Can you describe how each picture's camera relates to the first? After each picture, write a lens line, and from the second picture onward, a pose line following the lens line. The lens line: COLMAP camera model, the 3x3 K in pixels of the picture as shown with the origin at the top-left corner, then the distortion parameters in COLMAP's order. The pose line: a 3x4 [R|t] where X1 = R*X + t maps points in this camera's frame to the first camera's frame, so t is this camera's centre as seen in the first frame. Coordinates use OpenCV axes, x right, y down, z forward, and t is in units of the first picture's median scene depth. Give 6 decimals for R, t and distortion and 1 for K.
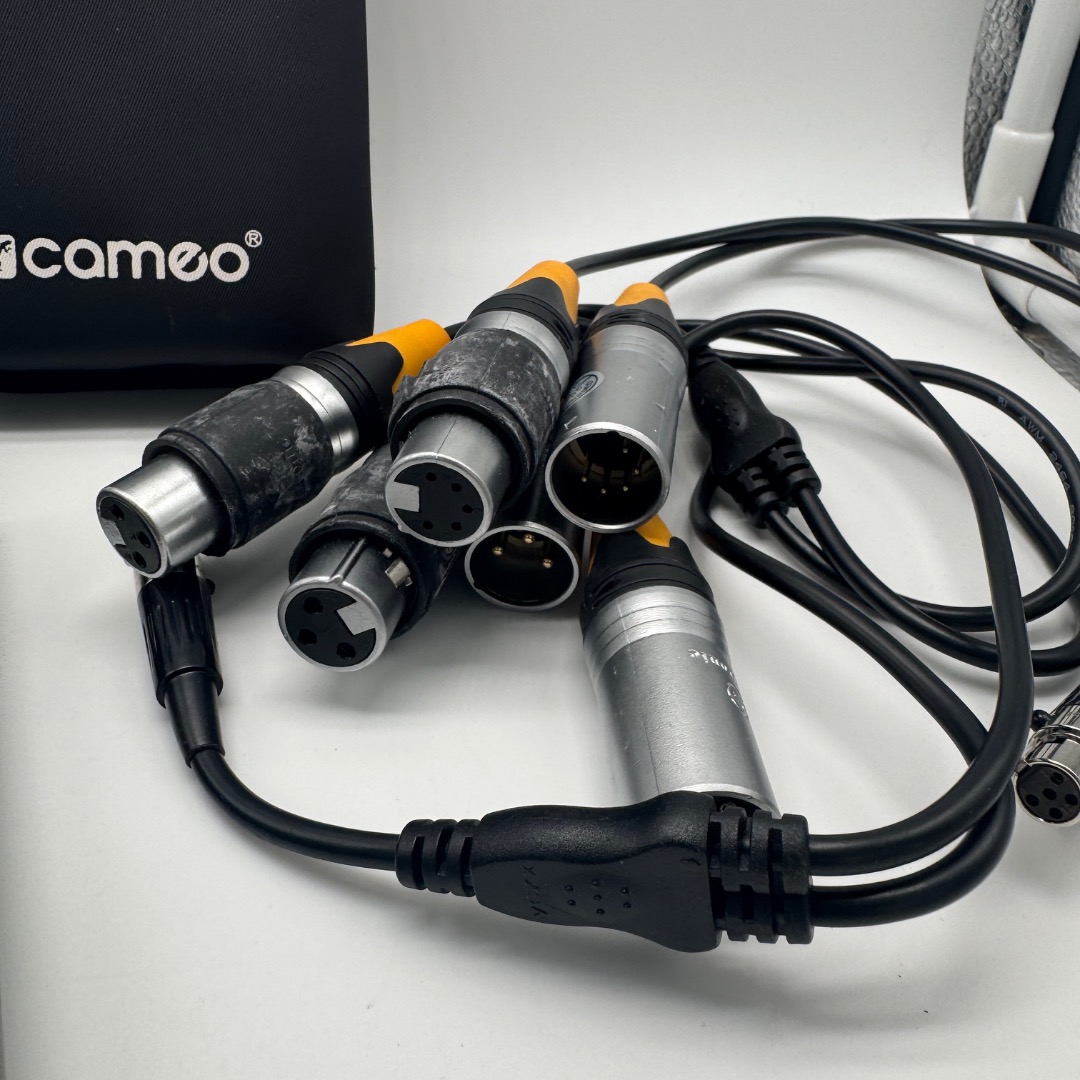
lens RADIAL K [[882.9, 0, 540.0], [0, 882.9, 540.0], [0, 0, 1]] dist [0.007826, -0.004506]
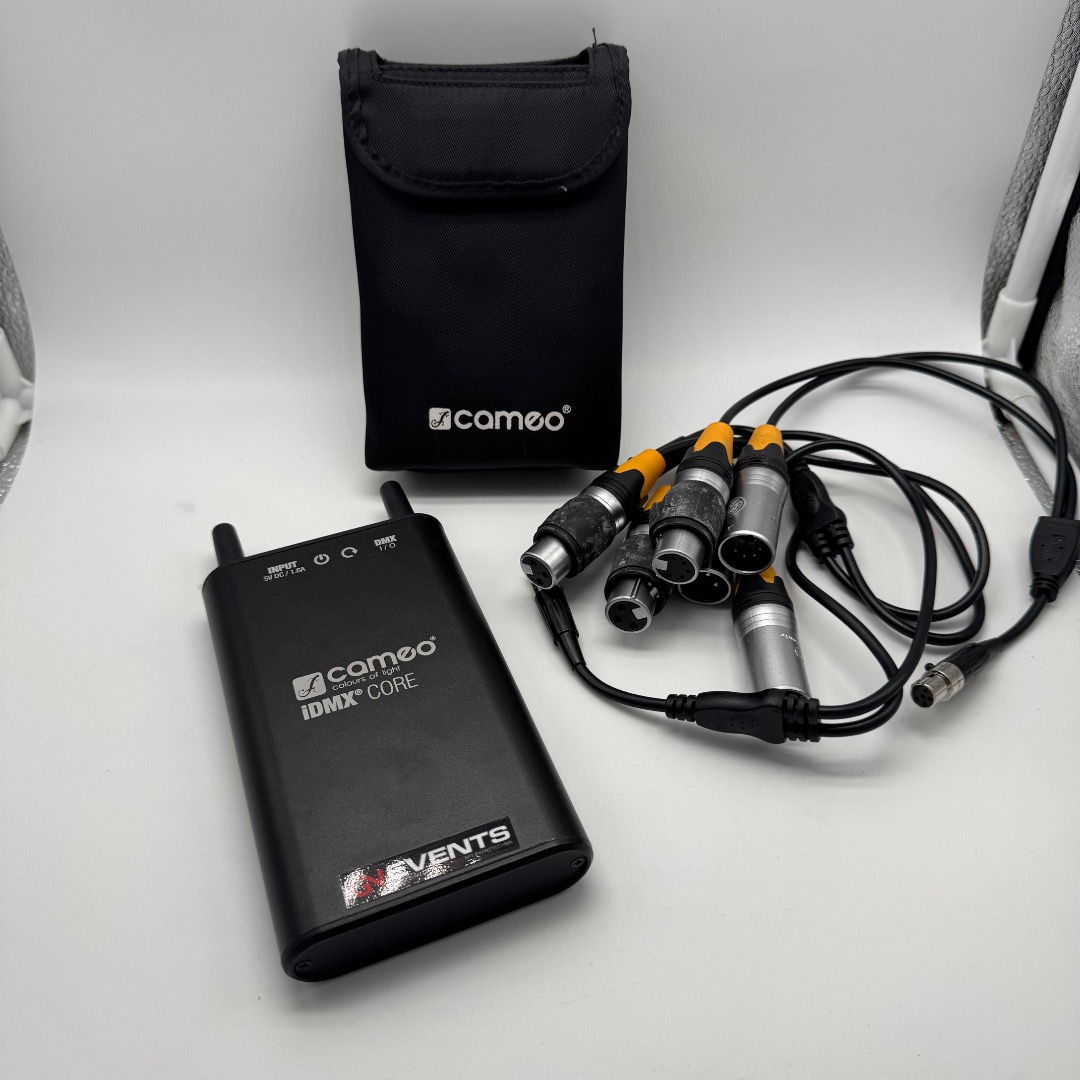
lens RADIAL K [[1052.9, 0, 516.8], [0, 1052.9, 539.5], [0, 0, 1]] dist [0.198552, -0.393093]
pose [[0.994640, 0.023139, -0.100781, -0.232100], [-0.008243, 0.989283, 0.145780, -0.484942], [0.103074, -0.144168, 0.984170, -1.699845]]
